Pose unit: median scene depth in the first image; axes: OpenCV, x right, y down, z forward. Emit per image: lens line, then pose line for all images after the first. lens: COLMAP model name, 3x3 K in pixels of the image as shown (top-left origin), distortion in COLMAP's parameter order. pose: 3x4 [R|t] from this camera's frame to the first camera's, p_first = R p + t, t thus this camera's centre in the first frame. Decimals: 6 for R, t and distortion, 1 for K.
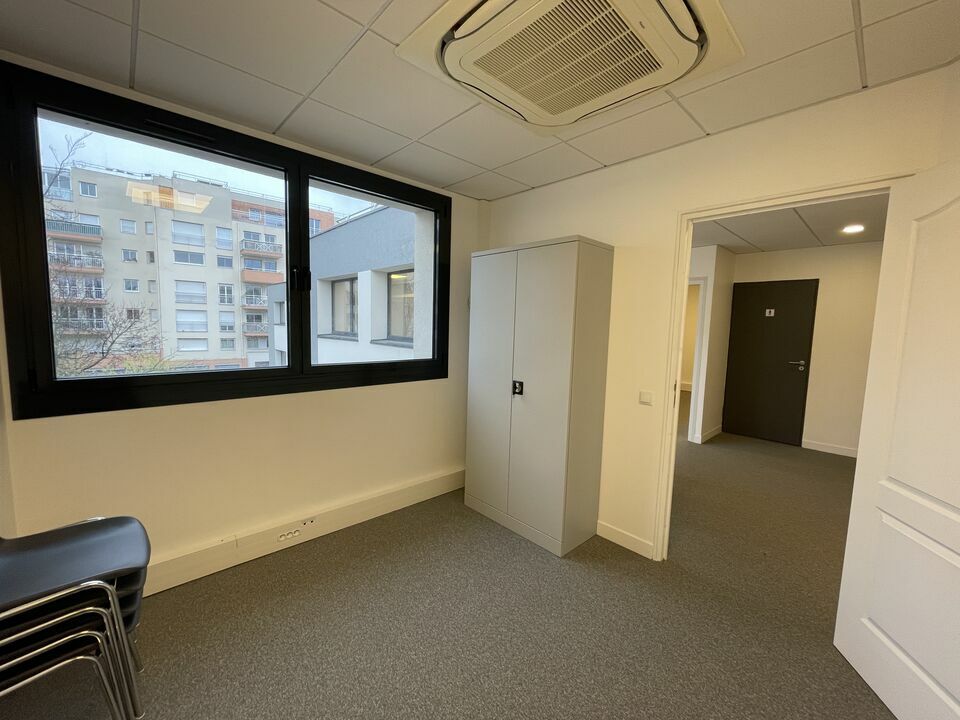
lens RADIAL K [[387.0, 0, 480.9], [0, 387.0, 361.0], [0, 0, 1]] dist [-0.002070, 0.000014]
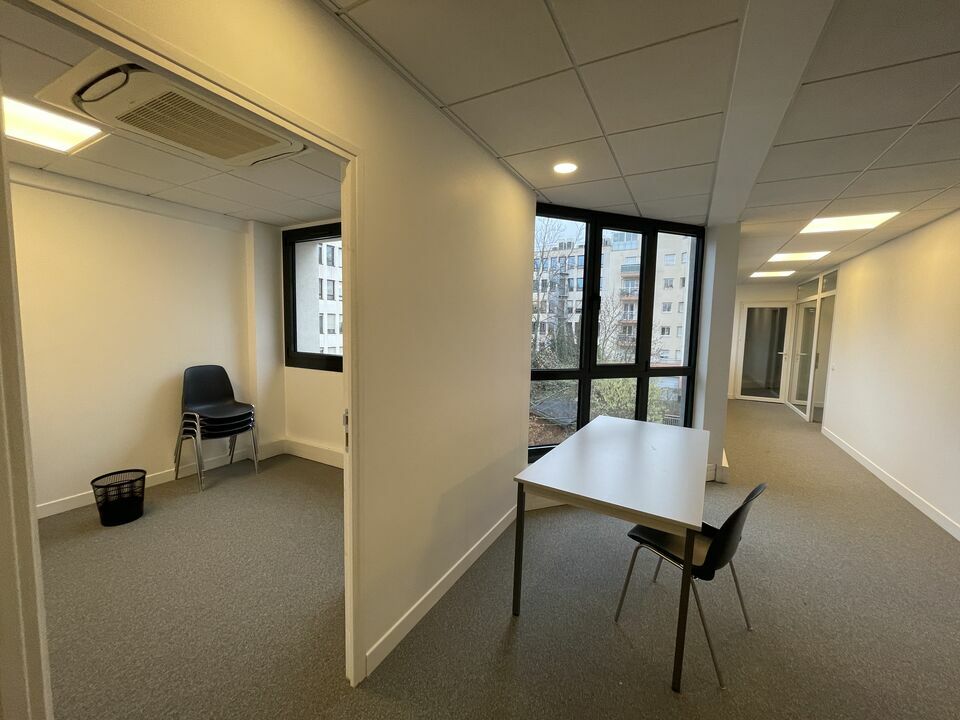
lens RADIAL K [[387.0, 0, 480.9], [0, 387.0, 361.0], [0, 0, 1]] dist [-0.002070, 0.000014]
pose [[0.330031, 0.065596, -0.941688, 0.291748], [-0.106207, 0.993829, 0.032006, -0.018659], [0.937976, 0.089451, 0.334961, 0.240548]]
